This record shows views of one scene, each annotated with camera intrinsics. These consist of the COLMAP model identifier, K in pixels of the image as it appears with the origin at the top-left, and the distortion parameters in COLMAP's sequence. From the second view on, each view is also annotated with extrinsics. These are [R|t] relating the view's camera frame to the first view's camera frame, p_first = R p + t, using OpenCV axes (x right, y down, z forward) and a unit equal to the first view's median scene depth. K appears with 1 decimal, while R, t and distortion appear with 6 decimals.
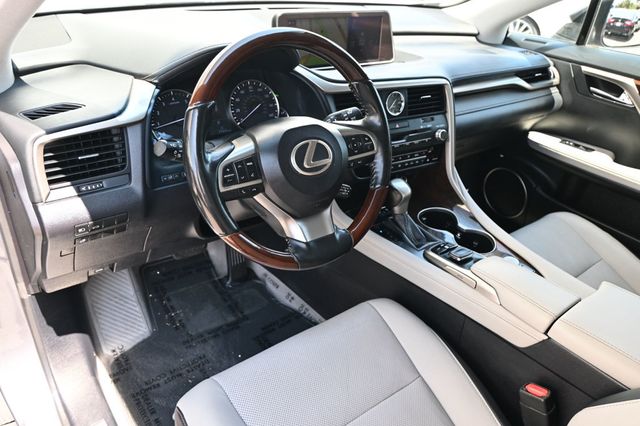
lens RADIAL K [[484.4, 0, 320.9], [0, 484.4, 212.1], [0, 0, 1]] dist [0.009328, -0.003358]
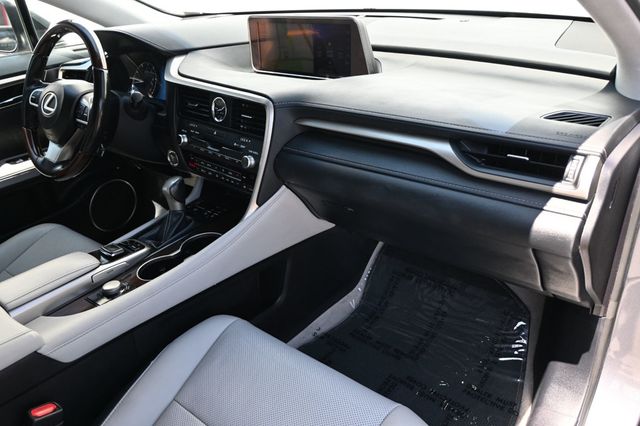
lens RADIAL K [[509.4, 0, 321.0], [0, 509.4, 212.5], [0, 0, 1]] dist [0.044180, 0.003084]
pose [[0.236749, 0.355568, -0.904169, 1.473755], [-0.409512, 0.880440, 0.239009, -0.459580], [0.881051, 0.313682, 0.354053, 1.107622]]
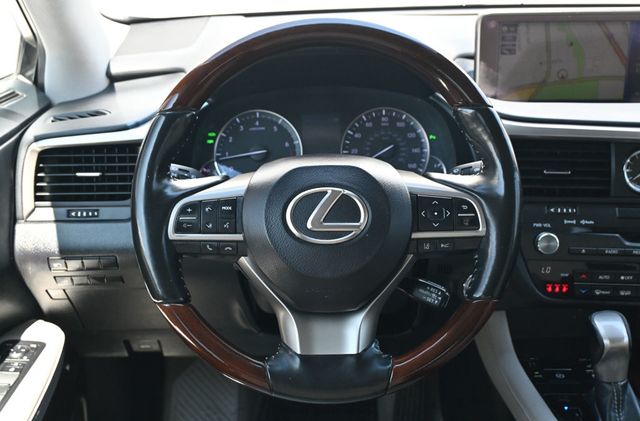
lens RADIAL K [[800.0, 0, 319.1], [0, 800.0, 209.8], [0, 0, 1]] dist [0.064218, 0.000000]
pose [[0.813450, 0.129734, -0.566981, 0.452614], [-0.233587, 0.965609, -0.114181, -0.000919], [0.532669, 0.225320, 0.815779, 0.134230]]
